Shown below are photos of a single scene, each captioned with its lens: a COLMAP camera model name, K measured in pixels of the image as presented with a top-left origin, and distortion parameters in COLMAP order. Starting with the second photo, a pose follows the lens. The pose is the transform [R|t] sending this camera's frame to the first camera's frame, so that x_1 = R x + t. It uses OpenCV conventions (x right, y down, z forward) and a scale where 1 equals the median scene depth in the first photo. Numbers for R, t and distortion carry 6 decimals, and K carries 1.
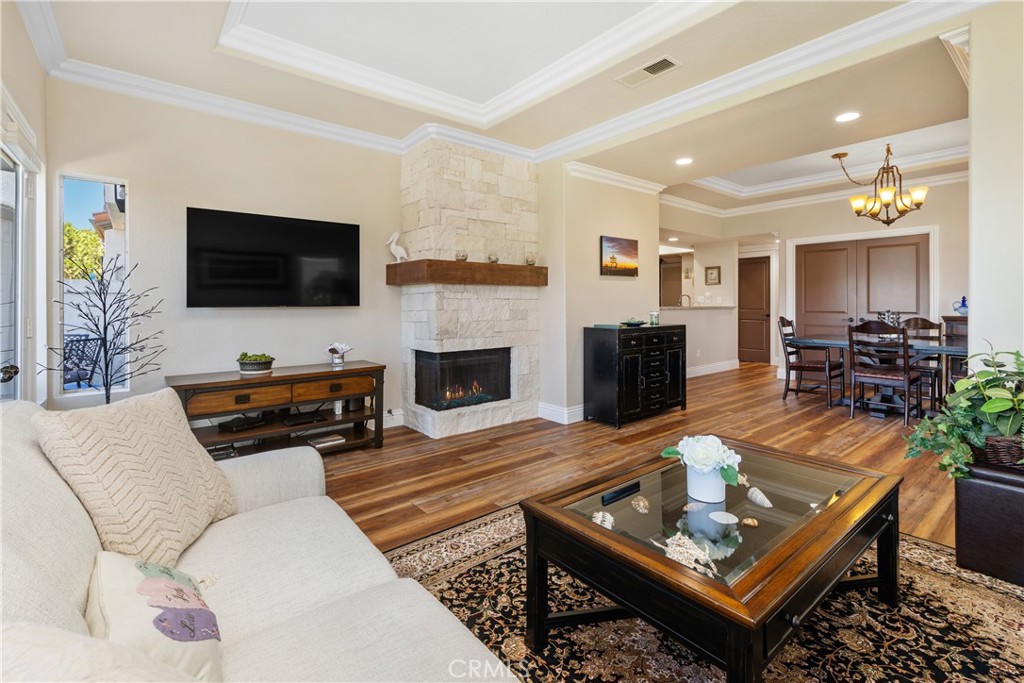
lens RADIAL K [[456.2, 0, 507.0], [0, 456.2, 299.6], [0, 0, 1]] dist [0.003272, 0.000208]
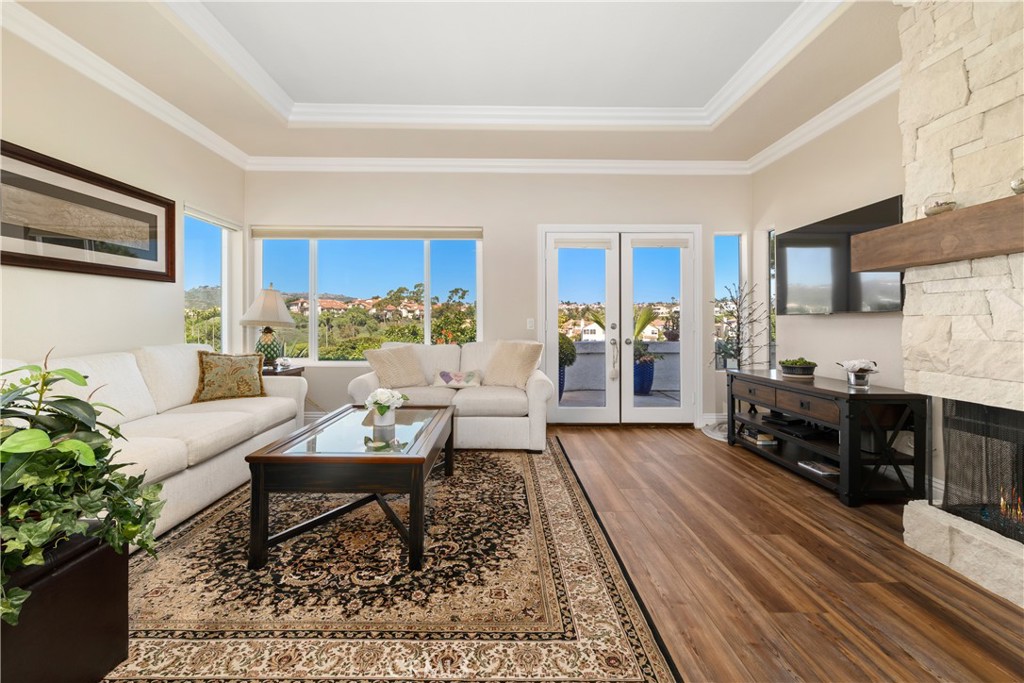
lens RADIAL K [[451.1, 0, 506.1], [0, 451.1, 312.8], [0, 0, 1]] dist [0.001026, 0.000096]
pose [[-0.615597, -0.016969, -0.787878, 0.743141], [0.006860, 0.999615, -0.026889, 0.038805], [0.788031, -0.021958, -0.615244, 1.204920]]
